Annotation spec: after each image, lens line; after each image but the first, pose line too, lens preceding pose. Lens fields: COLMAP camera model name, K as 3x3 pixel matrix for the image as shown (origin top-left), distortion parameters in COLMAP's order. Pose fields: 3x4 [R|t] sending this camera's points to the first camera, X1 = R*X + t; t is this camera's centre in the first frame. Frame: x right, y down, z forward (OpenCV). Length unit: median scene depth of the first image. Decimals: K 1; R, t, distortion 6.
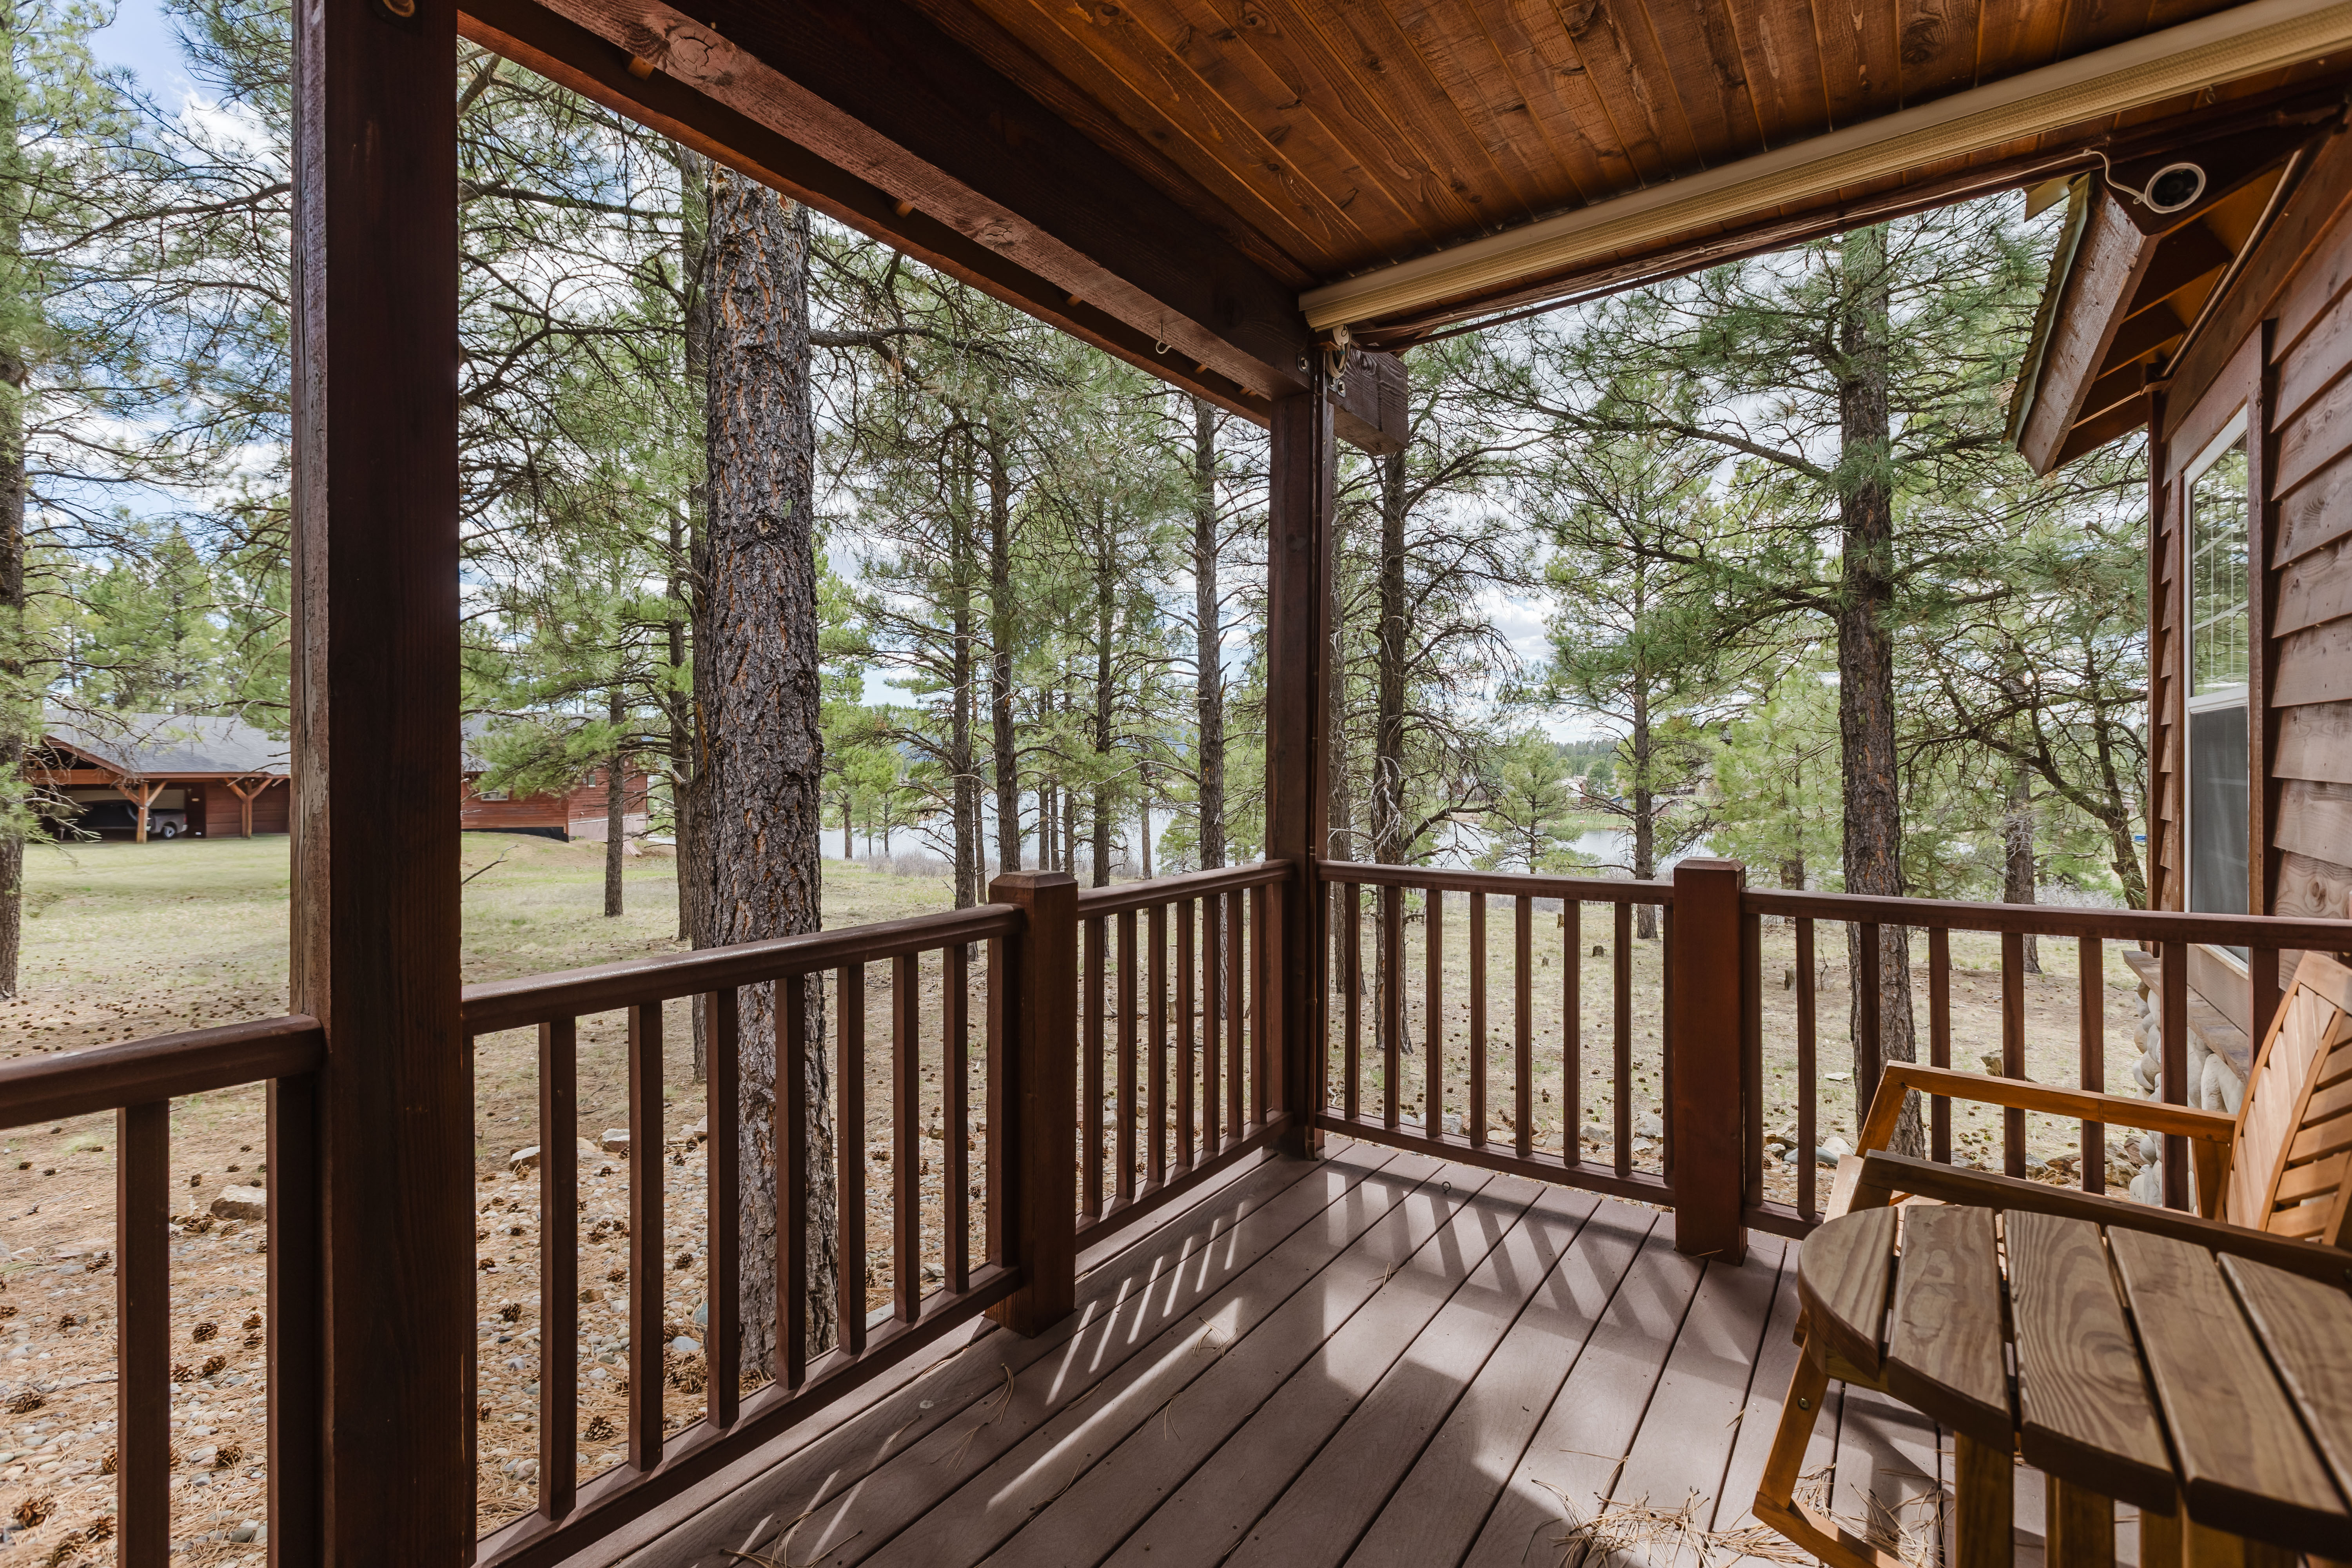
lens RADIAL K [[1036.4, 0, 1175.6], [0, 1036.4, 750.3], [0, 0, 1]] dist [0.000773, 0.000150]
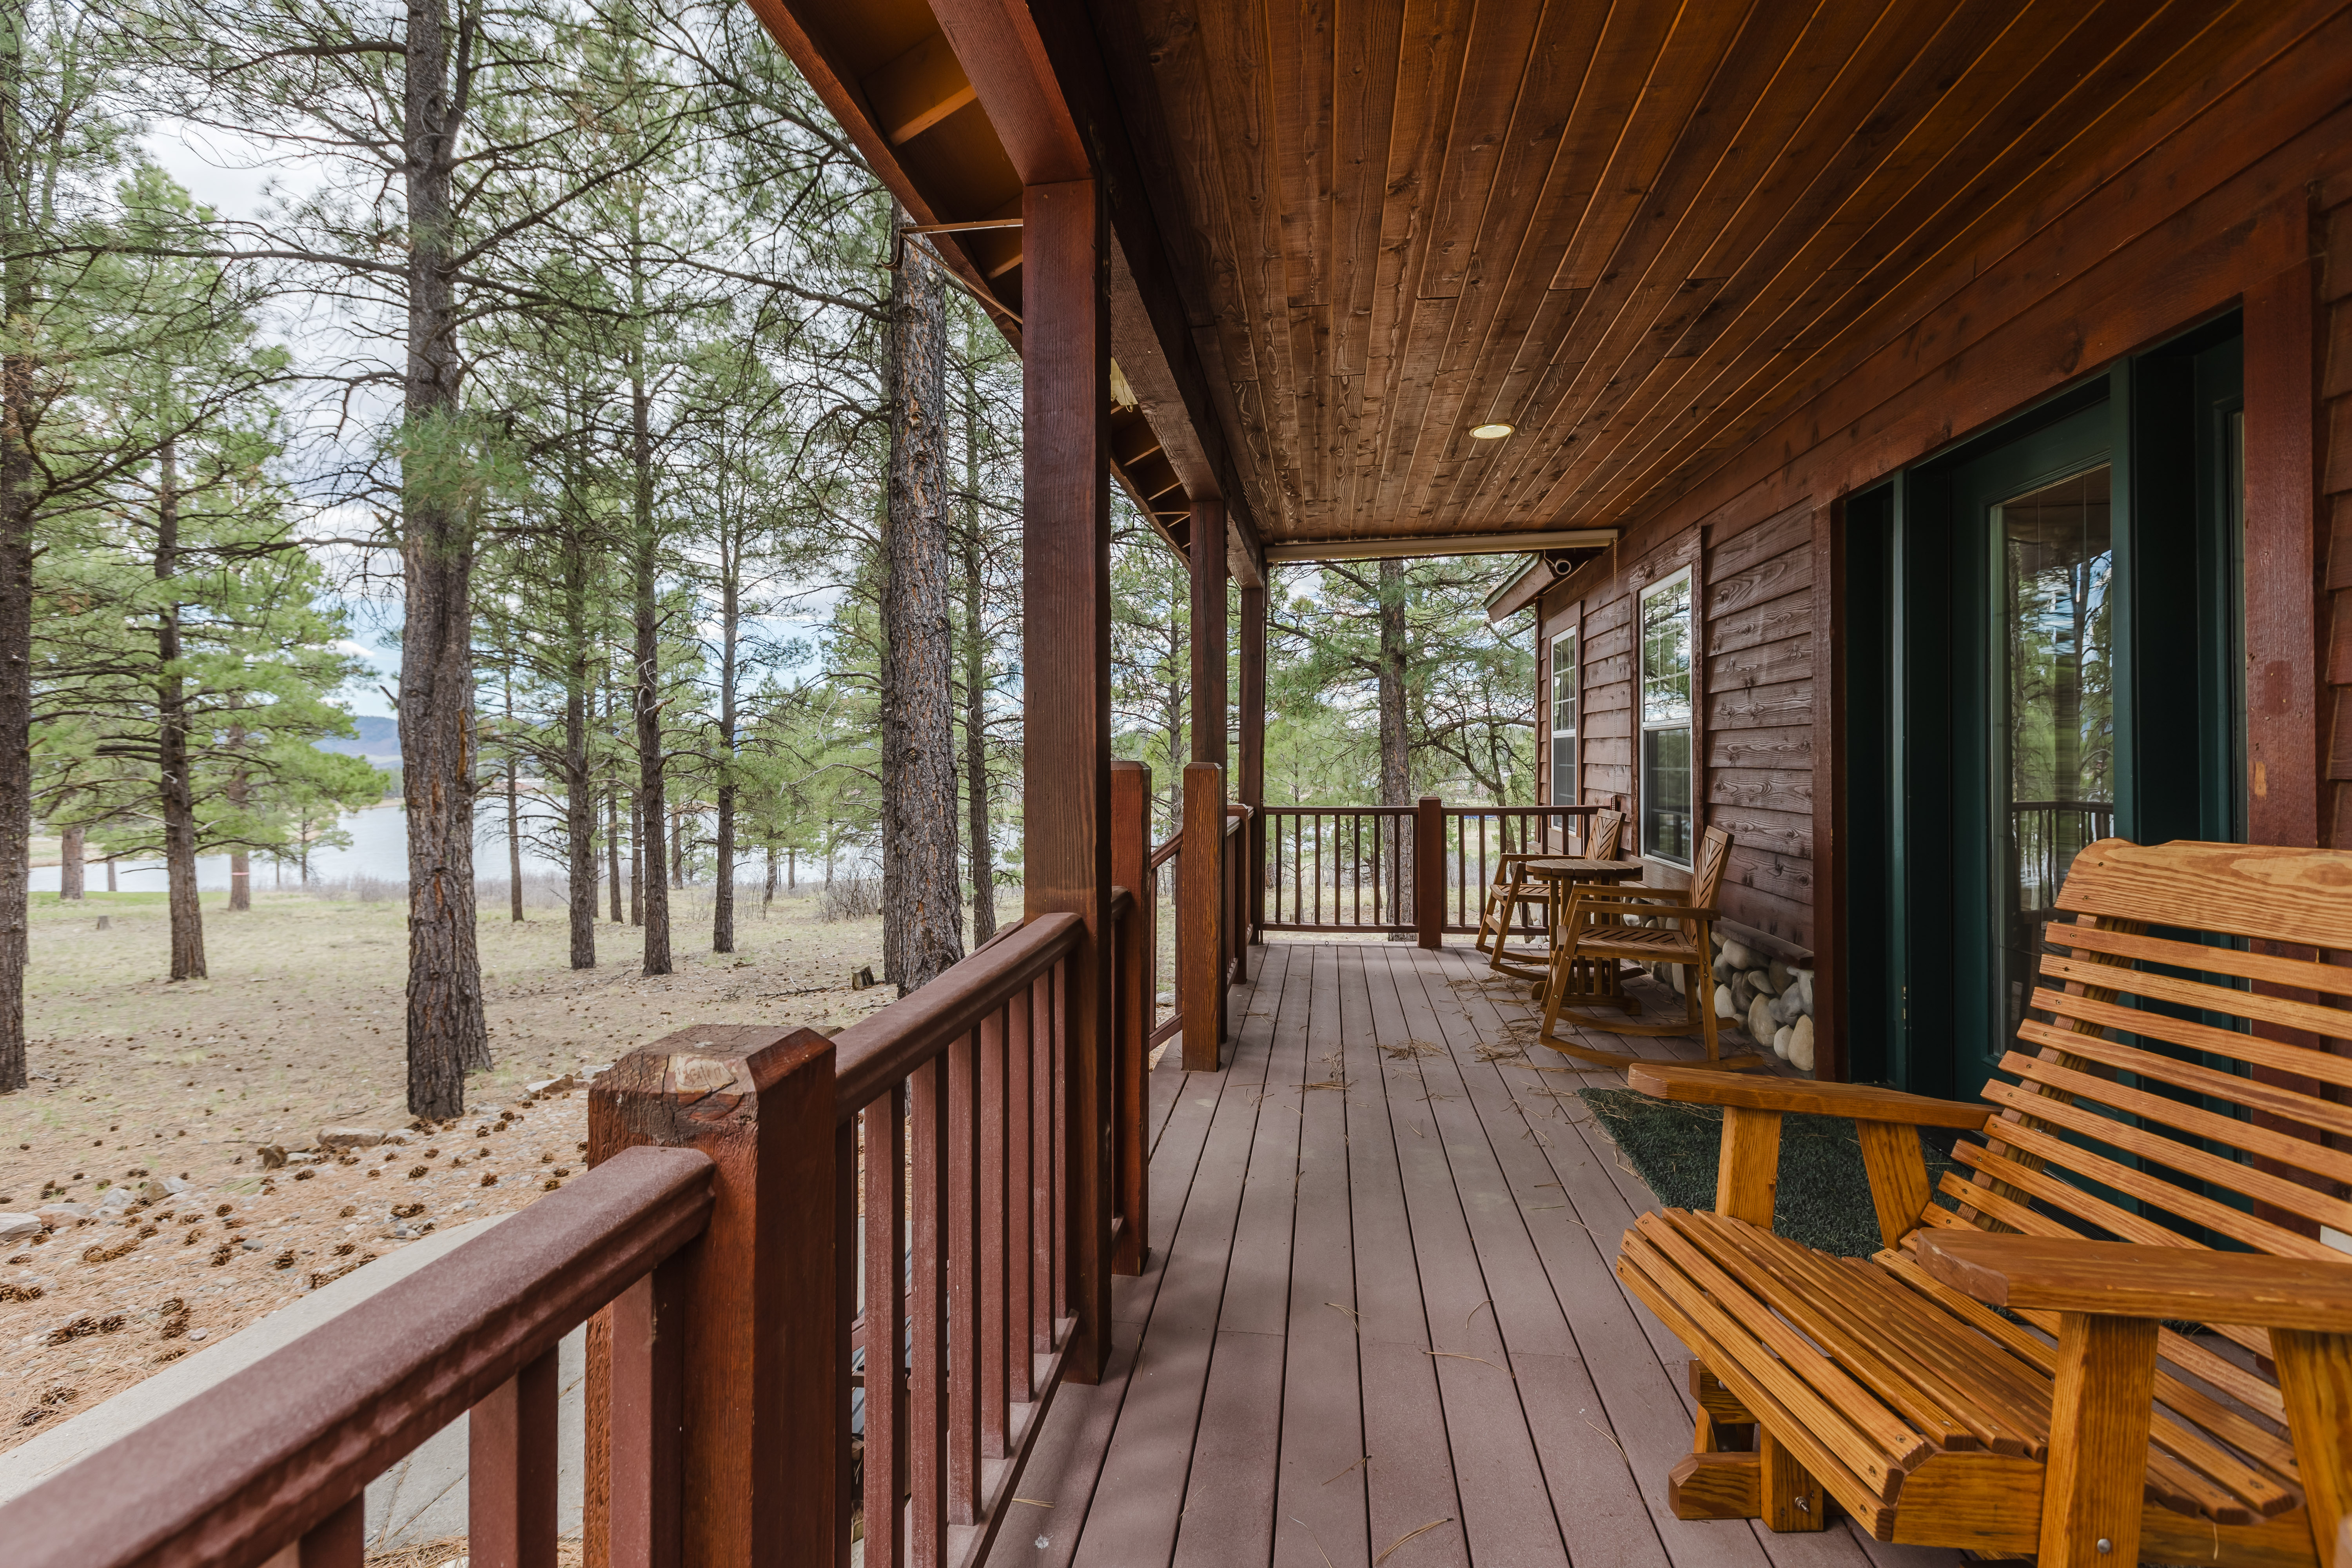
lens RADIAL K [[1036.4, 0, 1175.6], [0, 1036.4, 750.3], [0, 0, 1]] dist [0.000773, 0.000150]
pose [[0.888280, -0.002803, 0.459295, -0.750169], [0.002904, 0.999996, 0.000487, -0.007130], [-0.459294, 0.000902, 0.888284, -0.611654]]
